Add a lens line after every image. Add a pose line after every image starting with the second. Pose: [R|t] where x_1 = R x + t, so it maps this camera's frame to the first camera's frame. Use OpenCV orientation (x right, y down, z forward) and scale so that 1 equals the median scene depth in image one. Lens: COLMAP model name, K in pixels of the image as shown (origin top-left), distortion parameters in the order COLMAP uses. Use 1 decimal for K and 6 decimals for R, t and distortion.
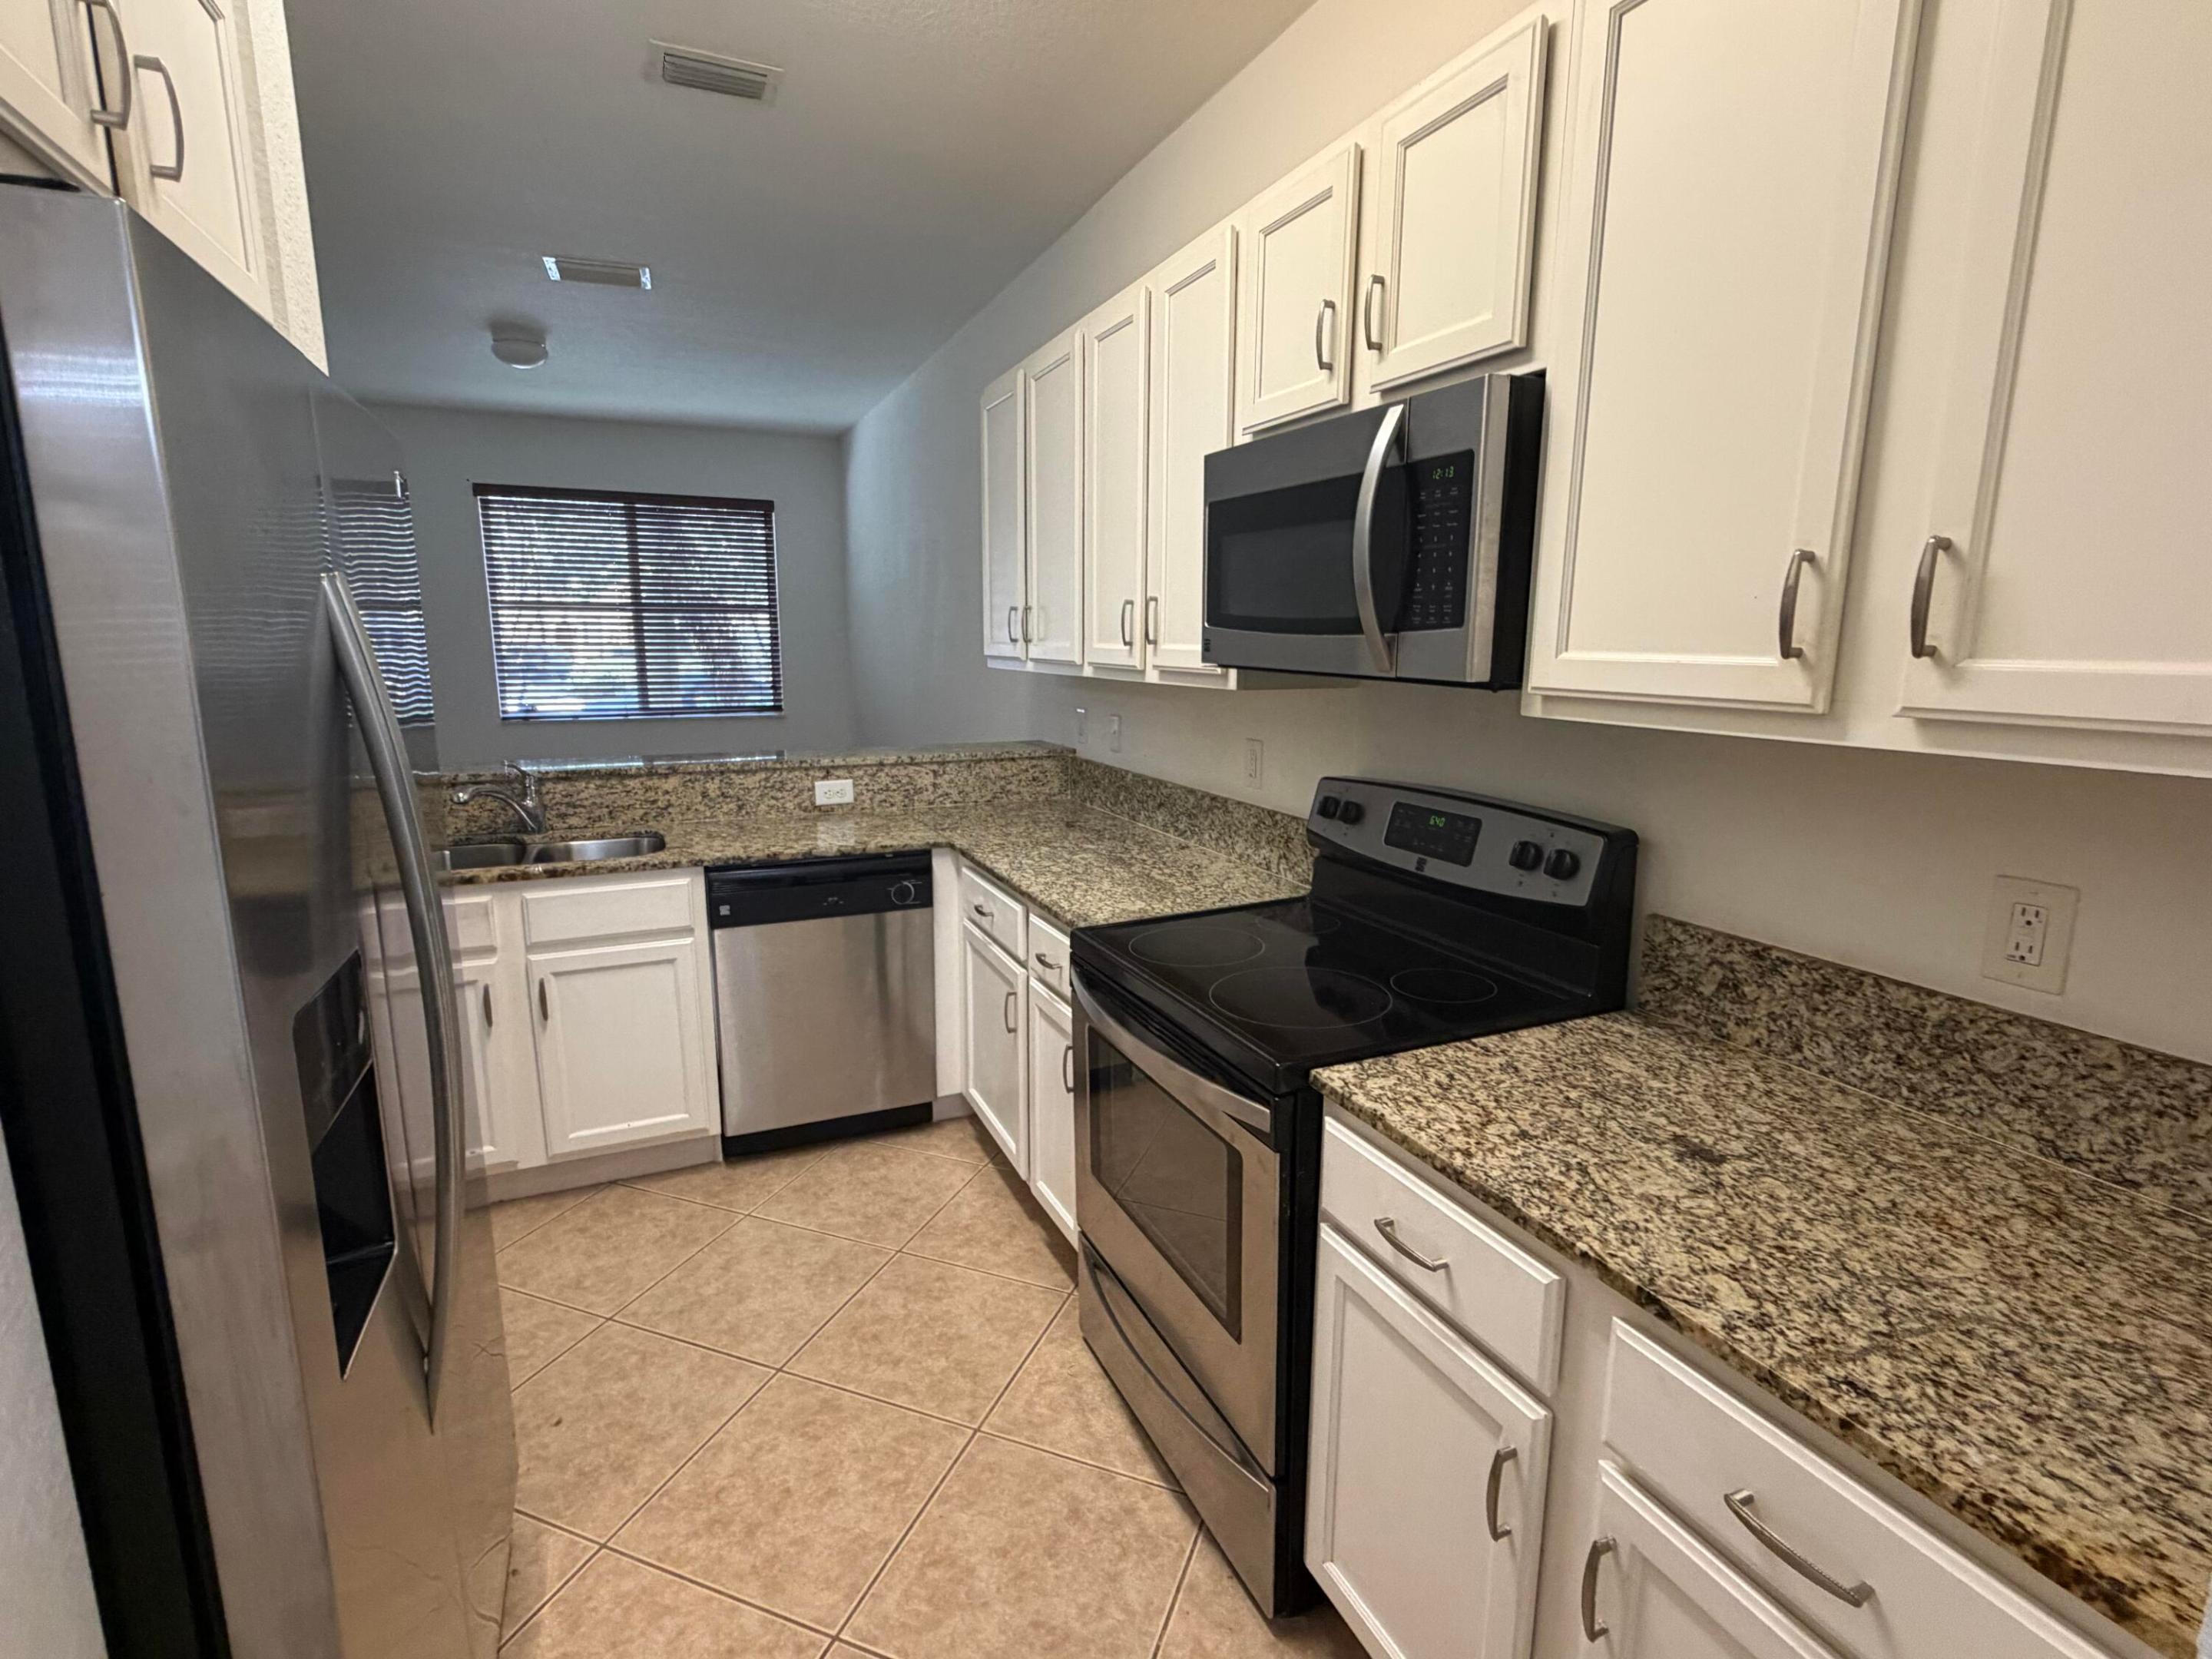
lens RADIAL K [[1034.1, 0, 1105.2], [0, 1034.1, 825.9], [0, 0, 1]] dist [0.000888, 0.000086]
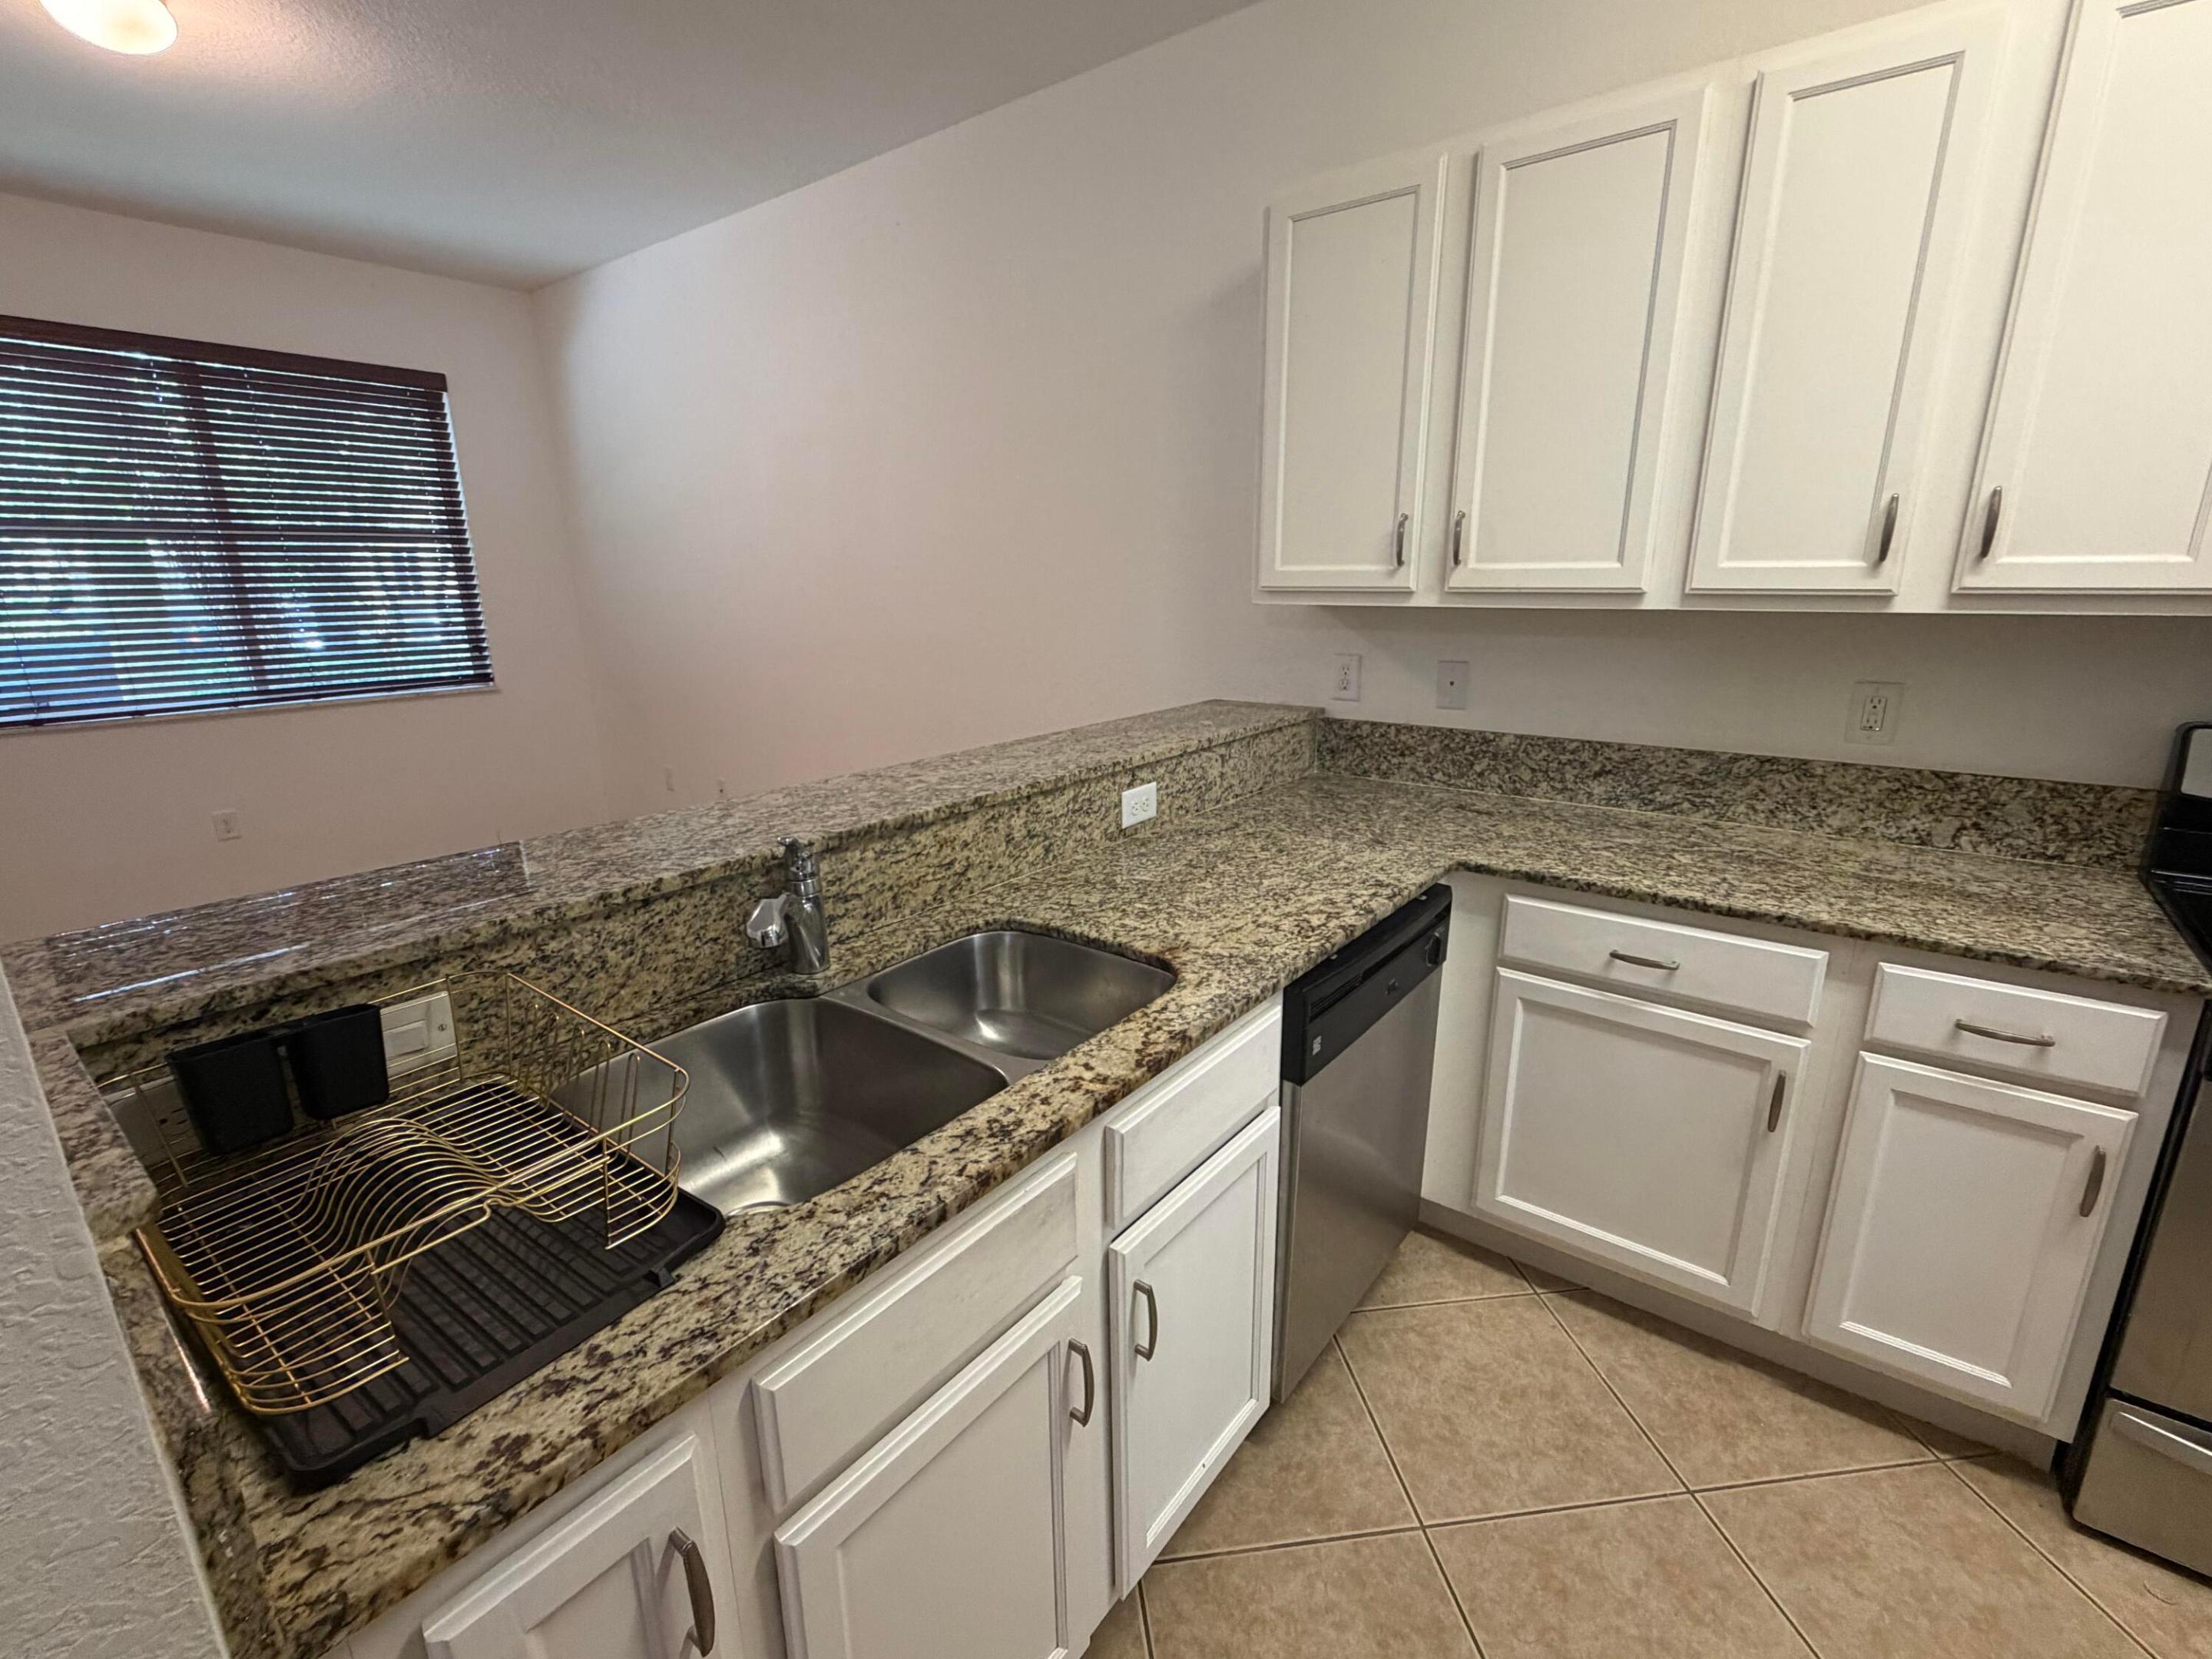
lens RADIAL K [[966.0, 0, 1105.4], [0, 966.0, 822.3], [0, 0, 1]] dist [-0.002033, -0.000182]
pose [[0.885037, -0.130883, 0.446744, -0.572096], [0.098160, 0.990554, 0.095742, -0.084647], [-0.455055, -0.040882, 0.889524, 0.484808]]
